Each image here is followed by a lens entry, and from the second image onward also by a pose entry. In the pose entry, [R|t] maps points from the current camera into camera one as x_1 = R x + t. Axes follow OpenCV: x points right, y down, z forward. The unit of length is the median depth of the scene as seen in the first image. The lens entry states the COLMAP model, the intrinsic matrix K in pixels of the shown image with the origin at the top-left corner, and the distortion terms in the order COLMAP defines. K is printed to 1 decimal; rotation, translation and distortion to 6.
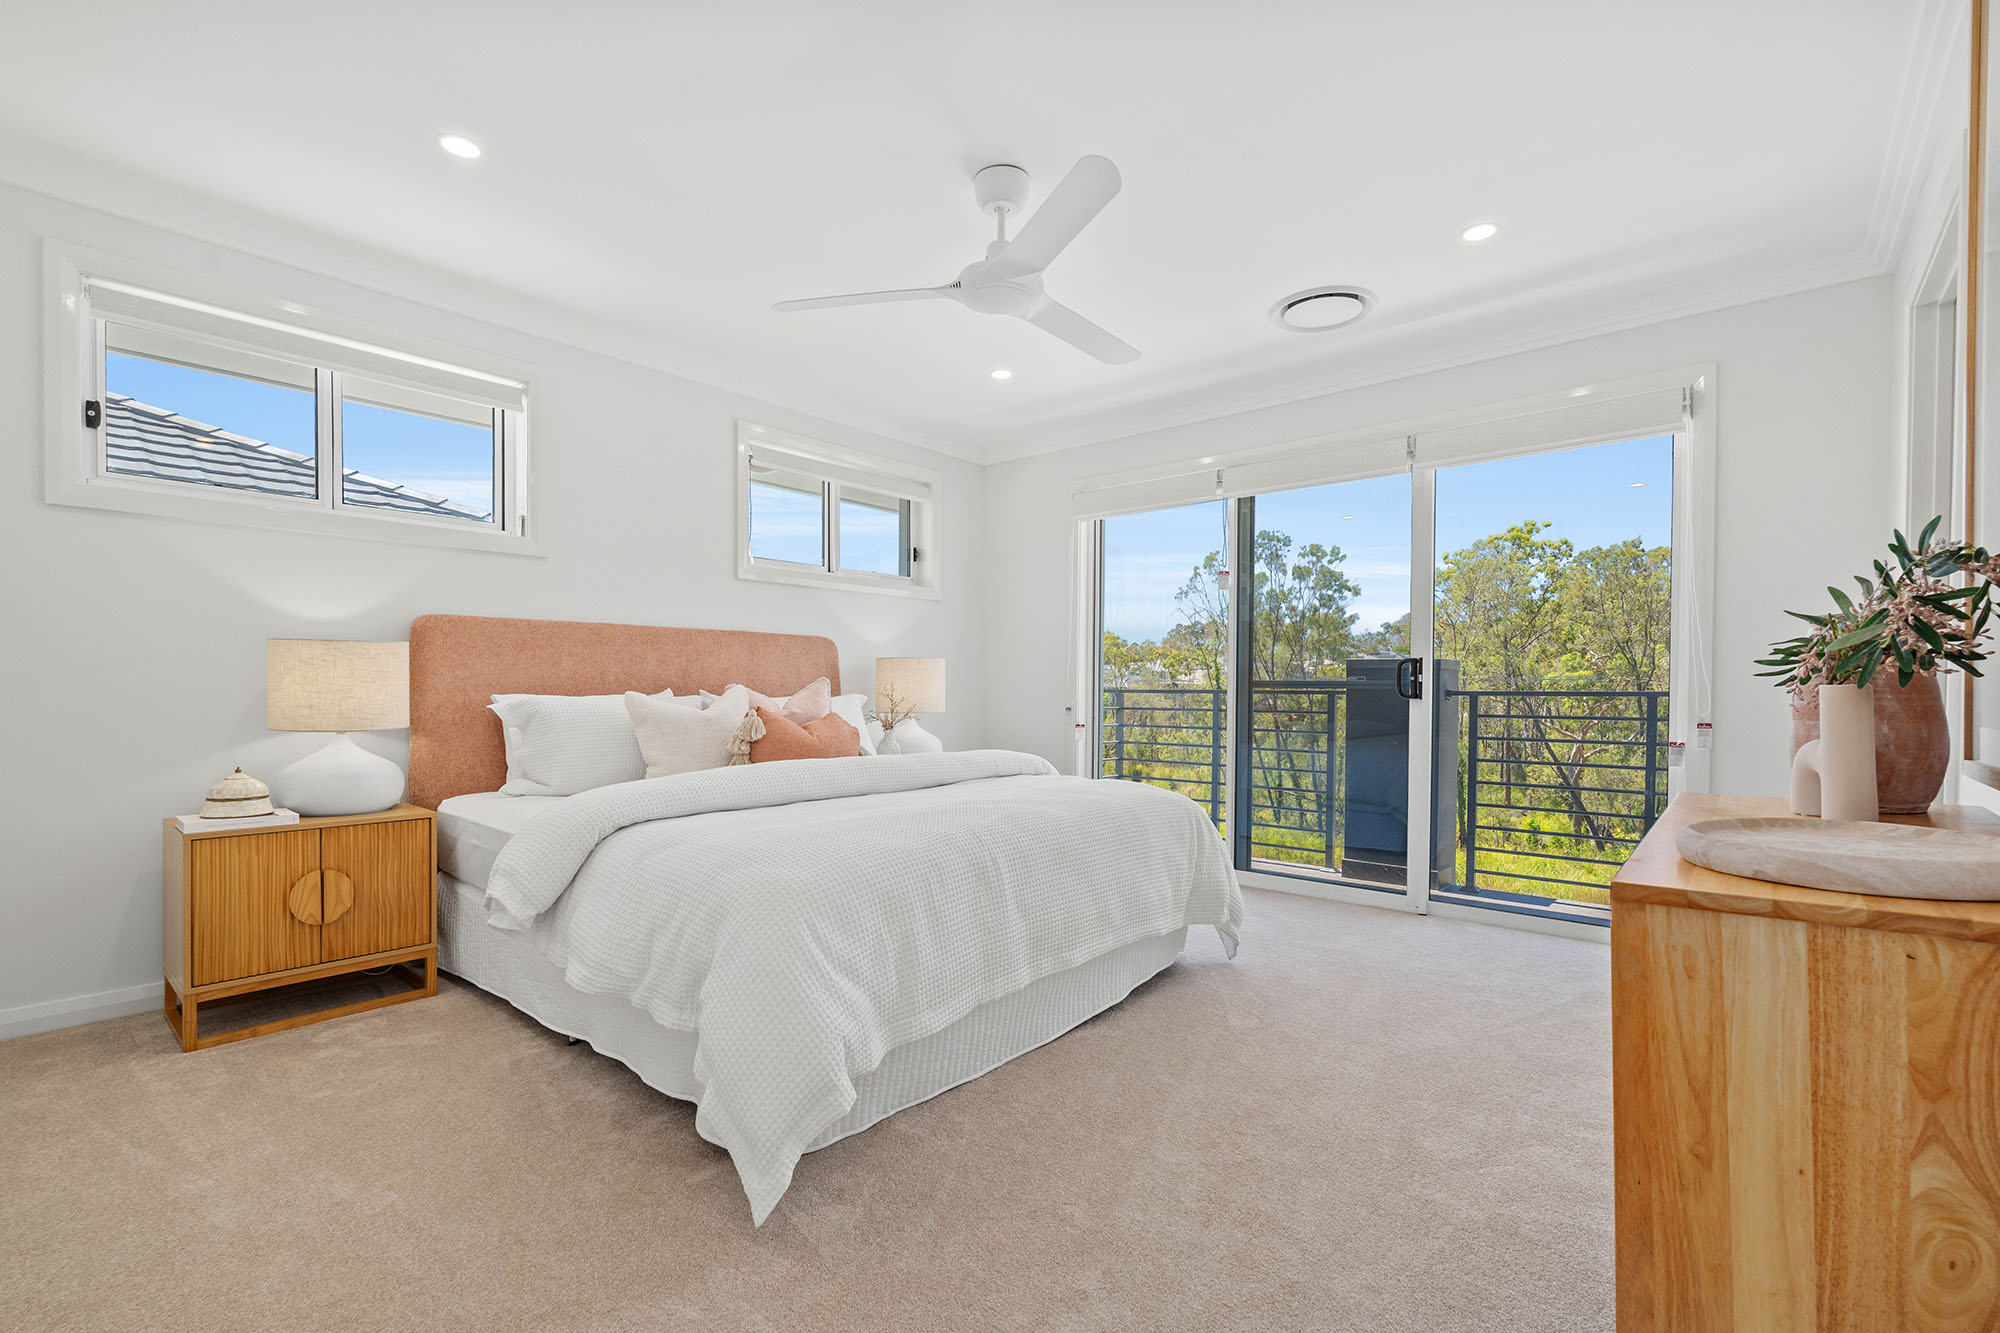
lens RADIAL K [[877.7, 0, 1005.8], [0, 877.7, 684.7], [0, 0, 1]] dist [-0.001364, -0.000114]
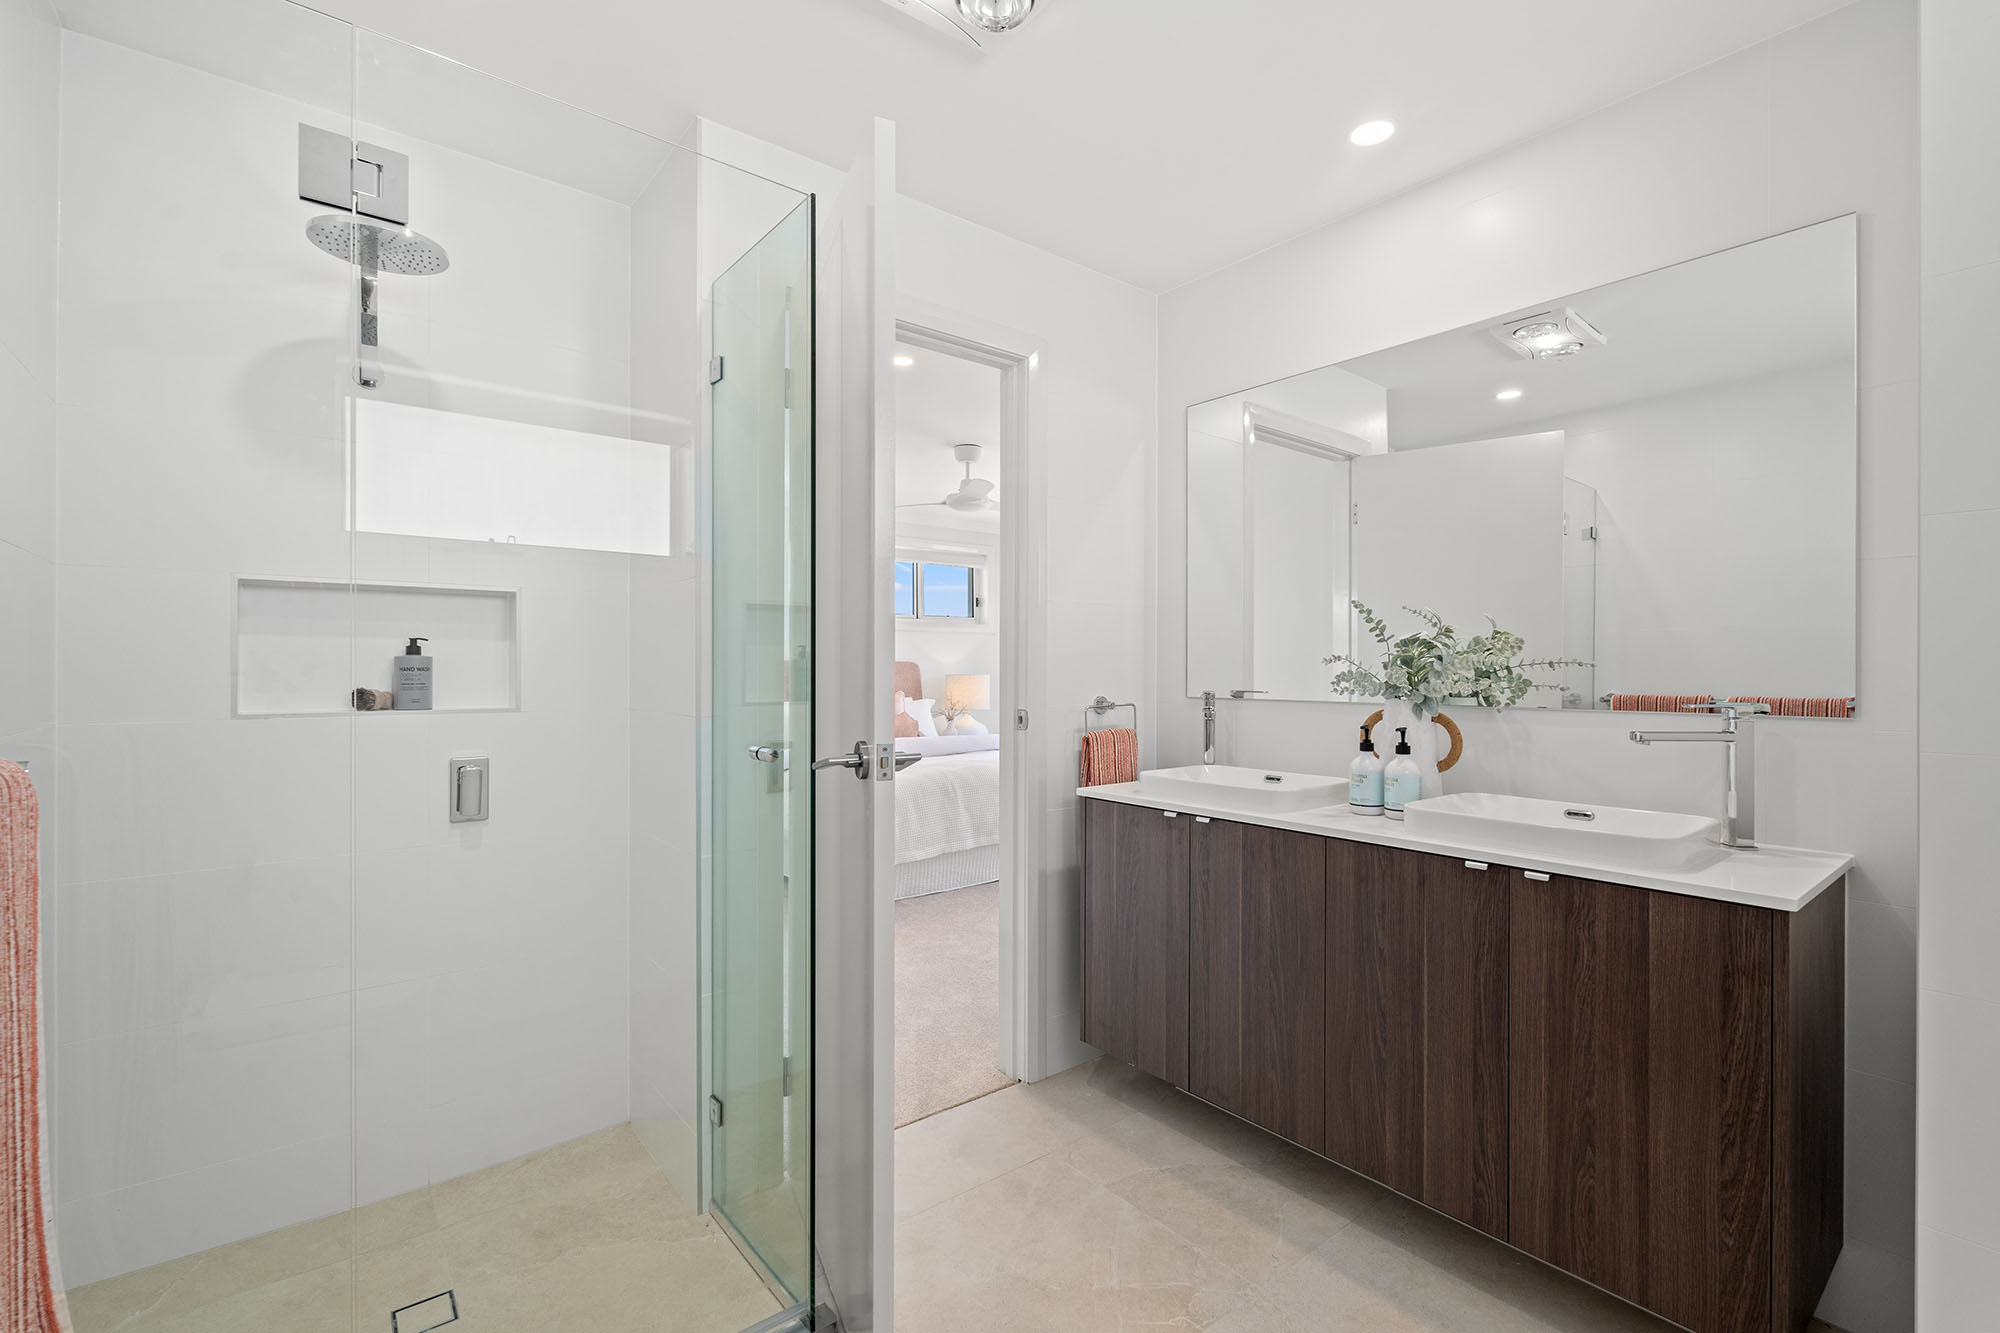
lens RADIAL K [[877.7, 0, 997.6], [0, 877.7, 666.0], [0, 0, 1]] dist [-0.001364, -0.000114]
pose [[0.981690, -0.001778, -0.190477, 0.252199], [0.001516, 0.999998, -0.001521, -0.044839], [0.190479, 0.001205, 0.981691, -0.537997]]
